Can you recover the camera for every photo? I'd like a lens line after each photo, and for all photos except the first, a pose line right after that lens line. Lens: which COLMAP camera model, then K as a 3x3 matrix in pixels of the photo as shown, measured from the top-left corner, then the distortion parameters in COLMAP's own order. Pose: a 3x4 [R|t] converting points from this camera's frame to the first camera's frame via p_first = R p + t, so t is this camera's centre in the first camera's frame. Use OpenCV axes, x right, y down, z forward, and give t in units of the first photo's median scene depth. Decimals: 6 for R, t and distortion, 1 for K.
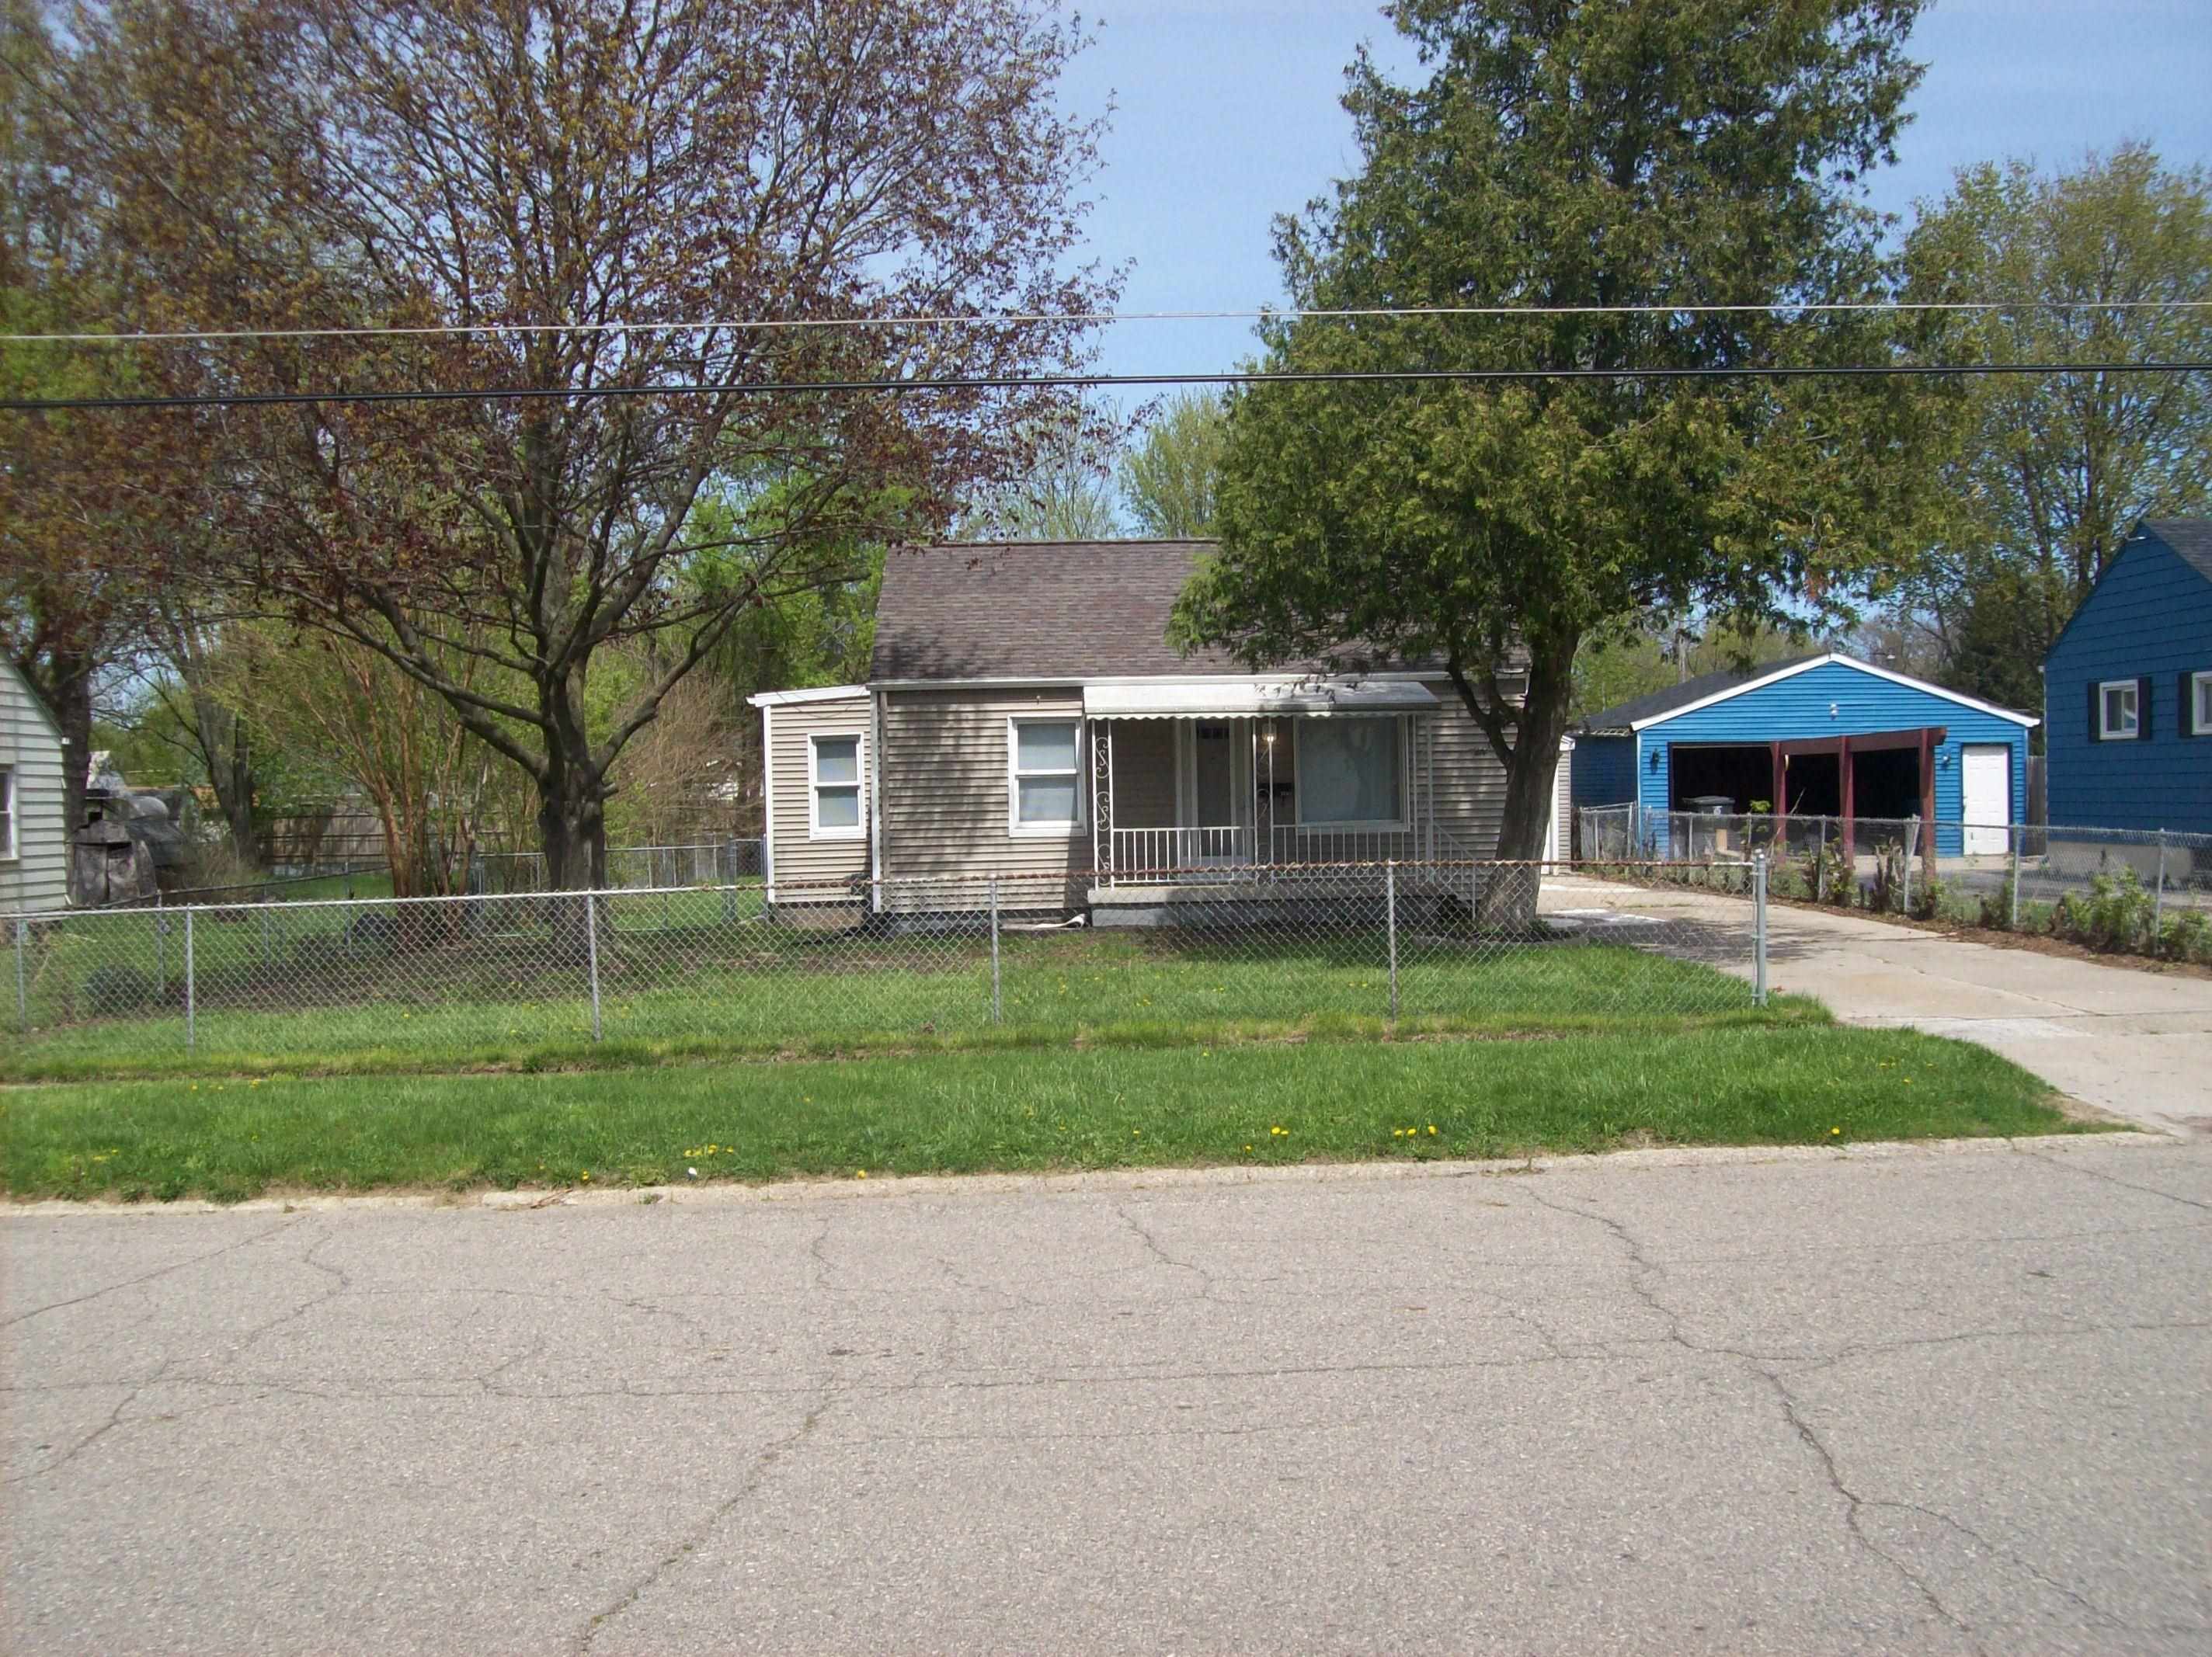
lens RADIAL K [[2318.7, 0, 1103.2], [0, 2318.7, 840.9], [0, 0, 1]] dist [-0.151214, 0.000000]
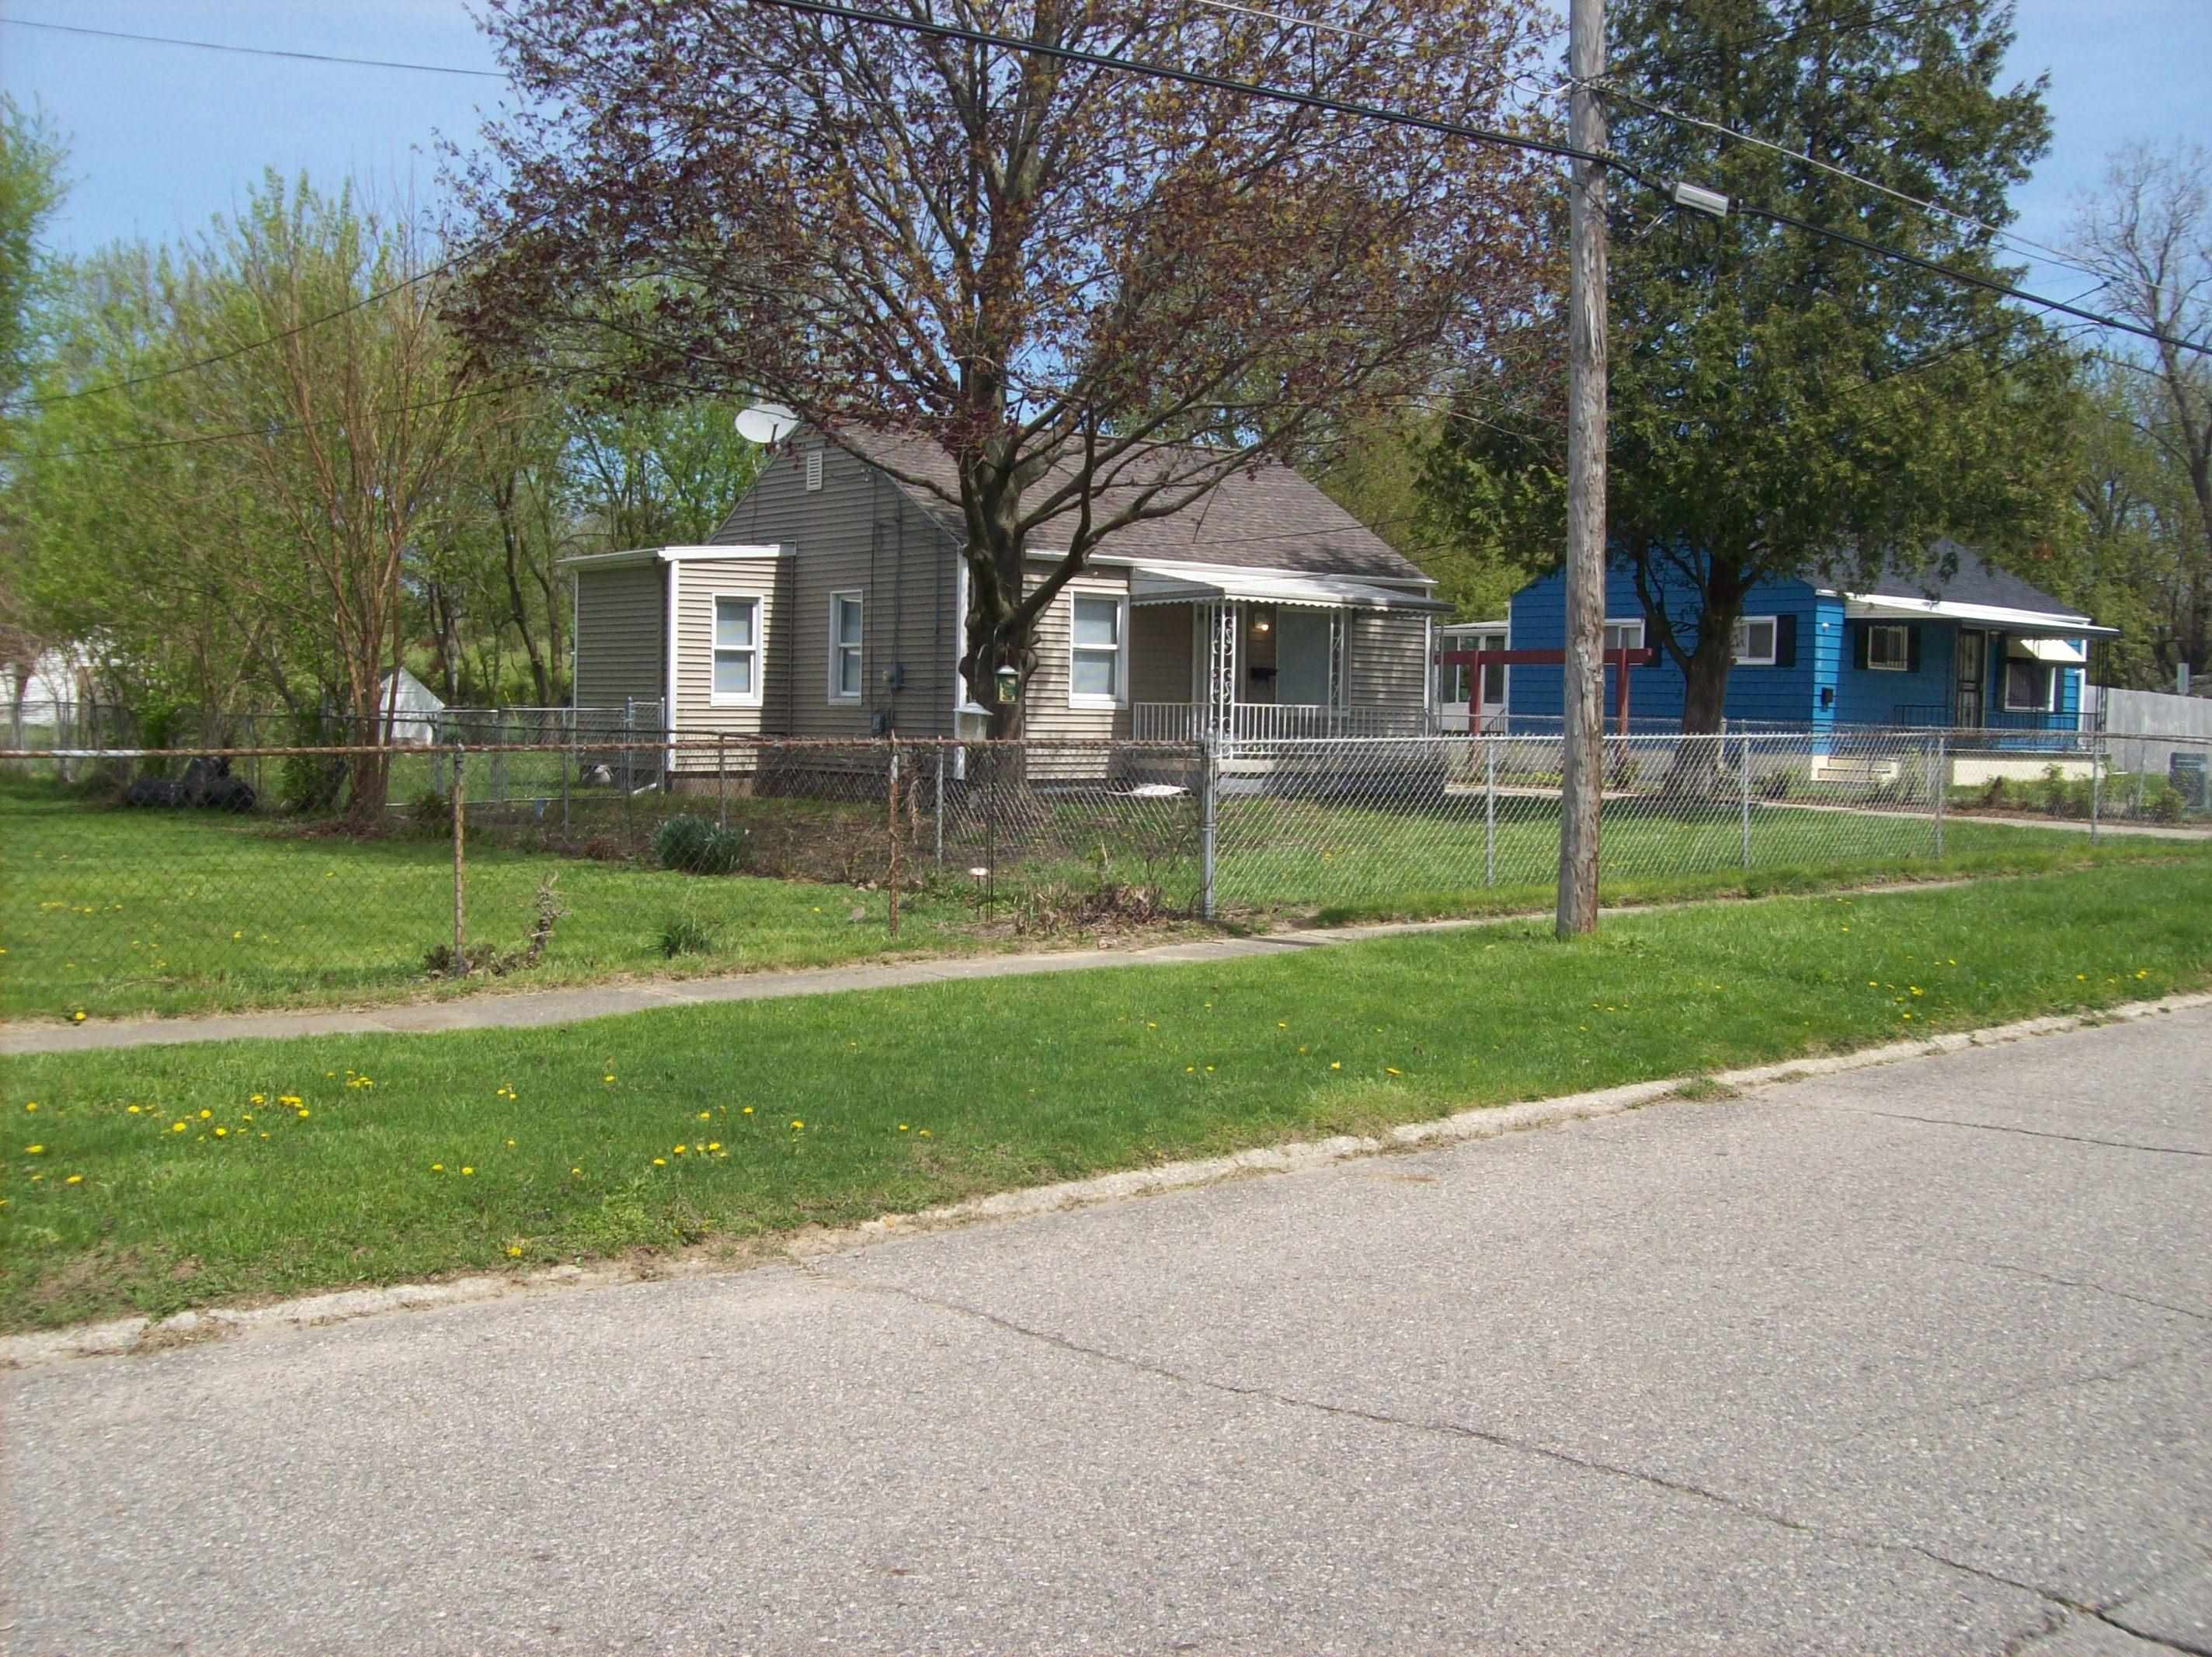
lens RADIAL K [[2318.7, 0, 1107.5], [0, 2318.7, 827.6], [0, 0, 1]] dist [-0.151214, 0.000000]
pose [[0.772115, -0.004604, 0.635466, -0.679850], [-0.019923, 0.999307, 0.031447, 0.018490], [-0.635170, -0.036941, 0.771488, 0.195037]]
